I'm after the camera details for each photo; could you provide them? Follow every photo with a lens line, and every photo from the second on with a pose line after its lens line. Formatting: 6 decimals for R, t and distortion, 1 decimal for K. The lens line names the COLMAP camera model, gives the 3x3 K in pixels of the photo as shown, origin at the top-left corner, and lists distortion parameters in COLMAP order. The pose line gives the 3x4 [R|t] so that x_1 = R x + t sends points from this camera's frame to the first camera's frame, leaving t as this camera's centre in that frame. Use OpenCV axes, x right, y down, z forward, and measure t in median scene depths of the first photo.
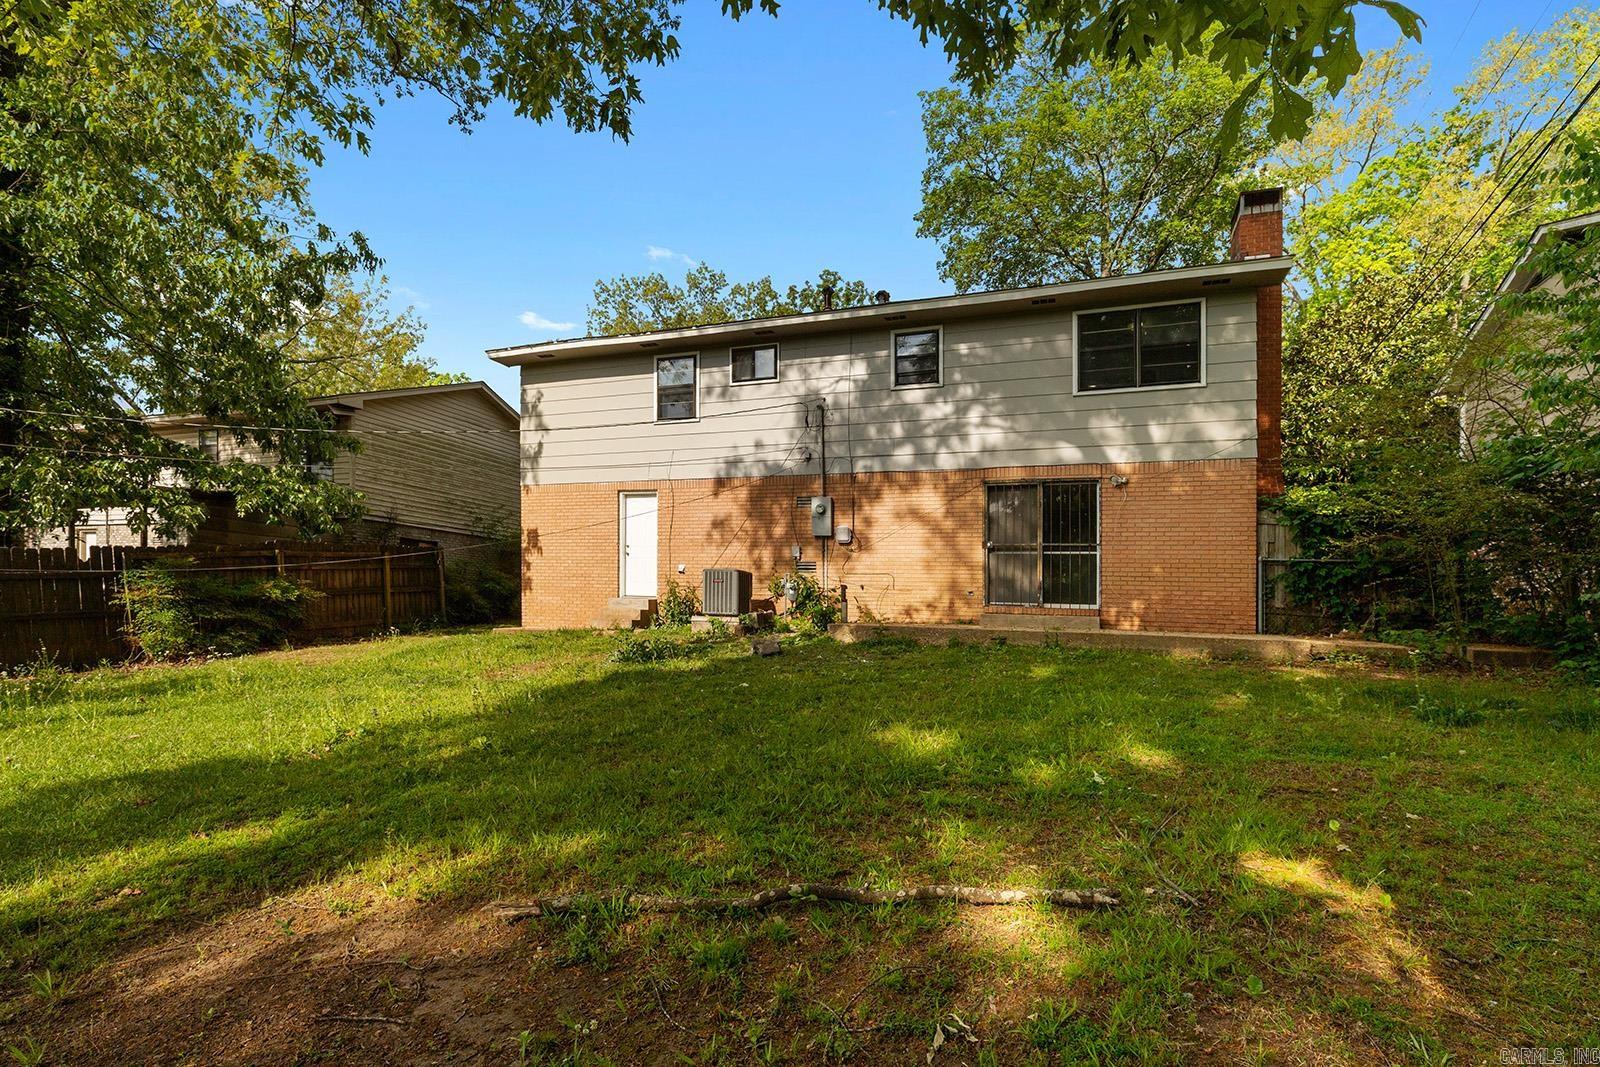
lens RADIAL K [[758.1, 0, 799.9], [0, 758.1, 489.7], [0, 0, 1]] dist [-0.003044, -0.000409]
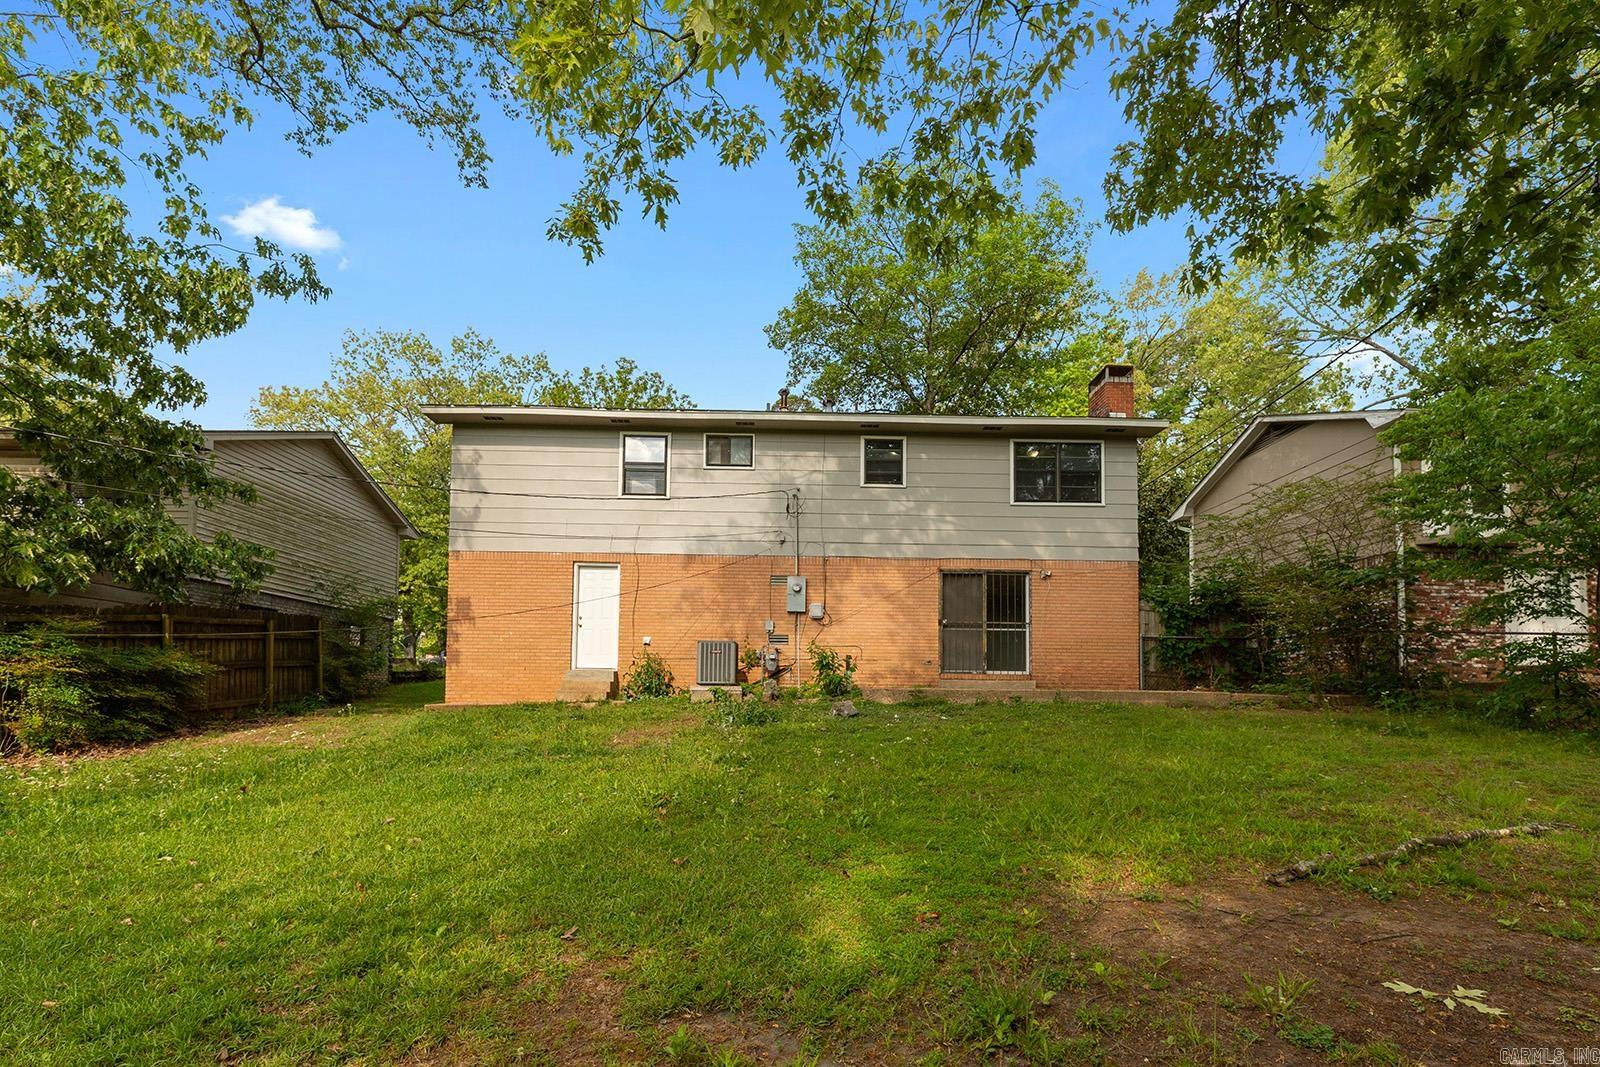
lens RADIAL K [[718.9, 0, 804.2], [0, 718.9, 530.5], [0, 0, 1]] dist [0.003020, -0.000128]
pose [[0.927484, 0.064638, 0.368233, -0.343631], [-0.042574, 0.996794, -0.067741, 0.013049], [-0.371431, 0.047151, 0.927262, 0.014213]]
